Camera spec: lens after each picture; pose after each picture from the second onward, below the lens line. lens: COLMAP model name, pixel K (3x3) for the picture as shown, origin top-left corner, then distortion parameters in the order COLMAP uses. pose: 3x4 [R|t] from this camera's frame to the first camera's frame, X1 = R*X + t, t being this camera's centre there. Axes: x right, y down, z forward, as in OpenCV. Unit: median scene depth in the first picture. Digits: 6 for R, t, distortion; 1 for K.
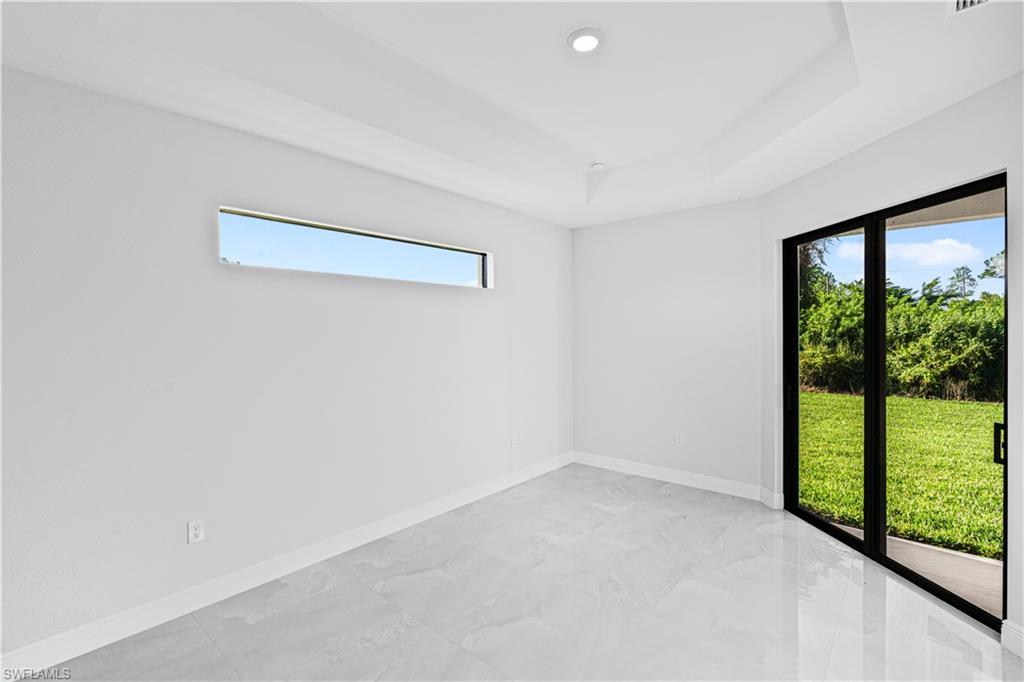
lens RADIAL K [[468.5, 0, 512.3], [0, 468.5, 336.5], [0, 0, 1]] dist [-0.000041, -0.000465]
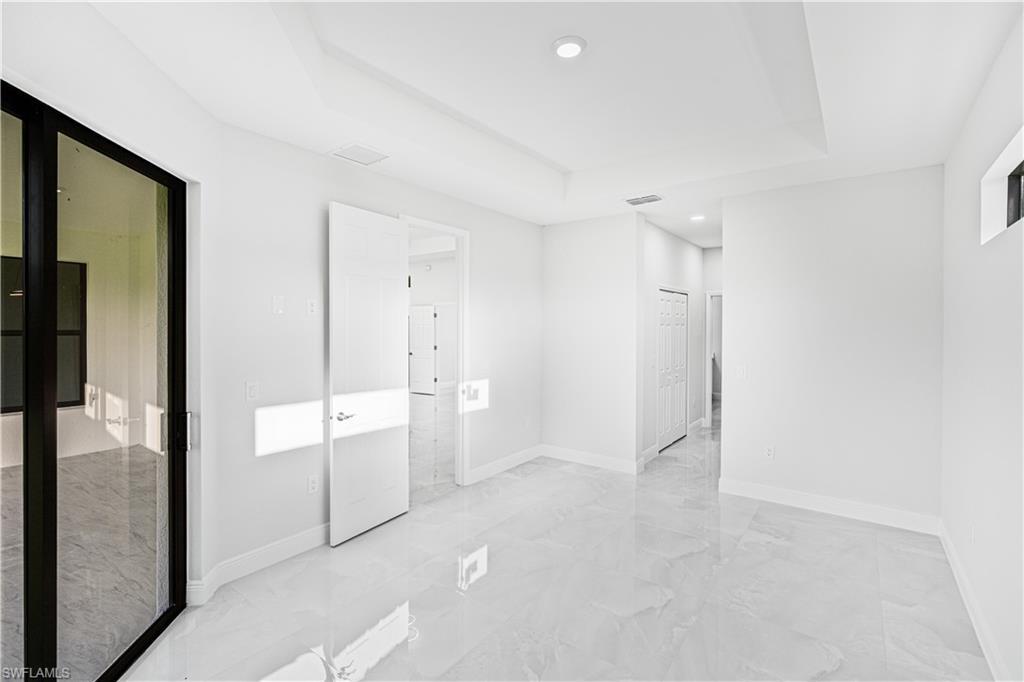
lens RADIAL K [[468.5, 0, 509.7], [0, 468.5, 335.5], [0, 0, 1]] dist [-0.000041, -0.000465]
pose [[-0.997782, 0.005669, -0.066329, 0.338575], [0.004115, 0.999715, 0.023535, -0.014355], [0.066444, 0.023209, -0.997520, 1.922102]]
